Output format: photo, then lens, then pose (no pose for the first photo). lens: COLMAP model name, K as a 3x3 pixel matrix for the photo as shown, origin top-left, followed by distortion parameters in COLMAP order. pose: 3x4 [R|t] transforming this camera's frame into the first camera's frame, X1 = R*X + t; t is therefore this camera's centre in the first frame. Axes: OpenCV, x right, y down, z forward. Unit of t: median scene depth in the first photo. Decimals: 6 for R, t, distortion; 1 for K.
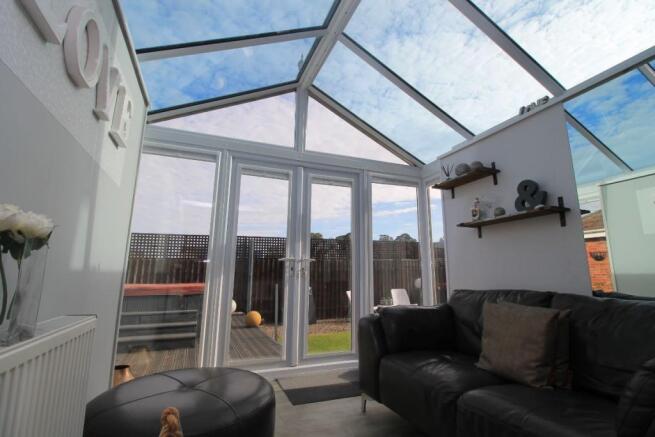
lens RADIAL K [[311.5, 0, 335.7], [0, 311.5, 212.3], [0, 0, 1]] dist [0.001650, -0.015270]
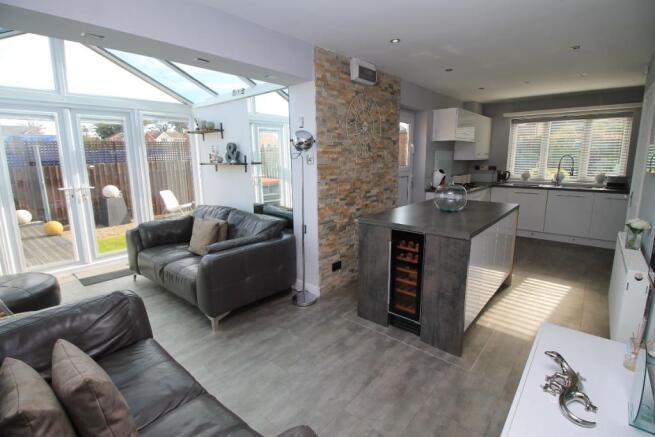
lens RADIAL K [[311.5, 0, 335.7], [0, 311.5, 212.3], [0, 0, 1]] dist [0.001650, -0.015270]
pose [[0.889254, -0.094144, 0.447620, 0.239220], [-0.072734, 0.937036, 0.341574, -0.261553], [-0.451593, -0.336303, 0.826416, -0.541450]]
